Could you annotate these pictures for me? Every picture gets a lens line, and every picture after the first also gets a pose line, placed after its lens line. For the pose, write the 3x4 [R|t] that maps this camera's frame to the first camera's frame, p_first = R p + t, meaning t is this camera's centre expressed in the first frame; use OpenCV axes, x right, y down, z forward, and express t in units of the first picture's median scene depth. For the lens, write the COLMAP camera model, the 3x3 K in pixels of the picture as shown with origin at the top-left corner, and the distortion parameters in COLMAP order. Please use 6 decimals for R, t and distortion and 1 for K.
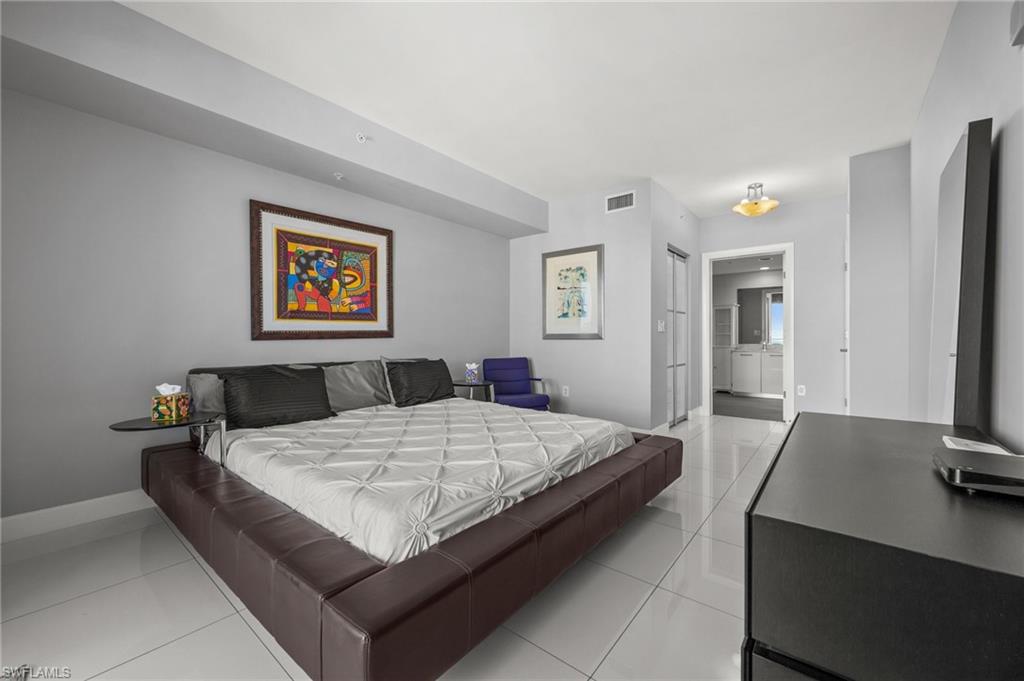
lens RADIAL K [[405.2, 0, 519.0], [0, 405.2, 343.3], [0, 0, 1]] dist [0.001025, 0.000152]
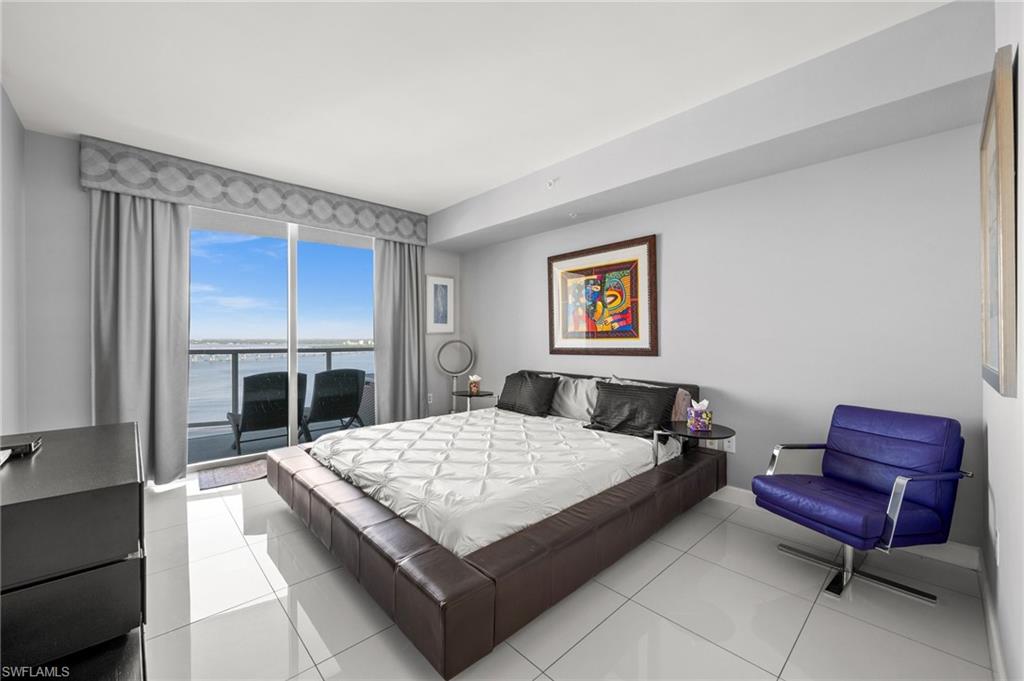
lens RADIAL K [[405.2, 0, 502.1], [0, 405.2, 340.4], [0, 0, 1]] dist [0.001025, 0.000152]
pose [[-0.153416, 0.002883, -0.988157, 0.662944], [-0.018313, 0.999816, 0.005760, -0.052041], [0.987992, 0.018980, -0.153335, 0.884526]]
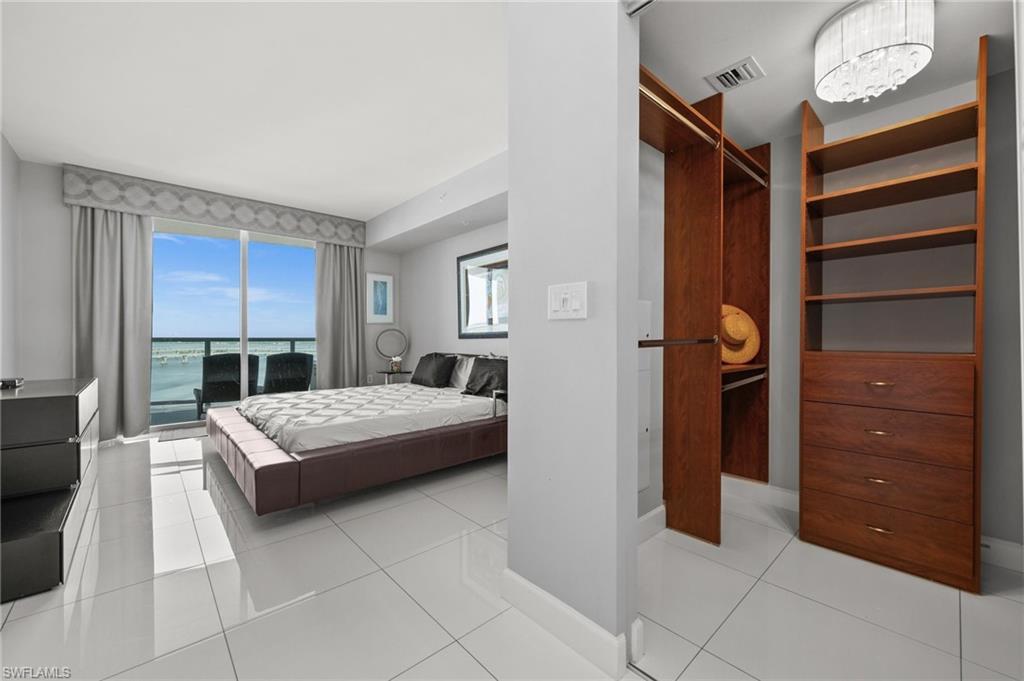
lens RADIAL K [[405.2, 0, 500.7], [0, 405.2, 341.6], [0, 0, 1]] dist [0.001025, 0.000152]
pose [[-0.169524, 0.005186, -0.985512, 0.838365], [-0.018435, 0.999794, 0.008432, -0.011587], [0.985354, 0.019598, -0.169393, 1.230774]]
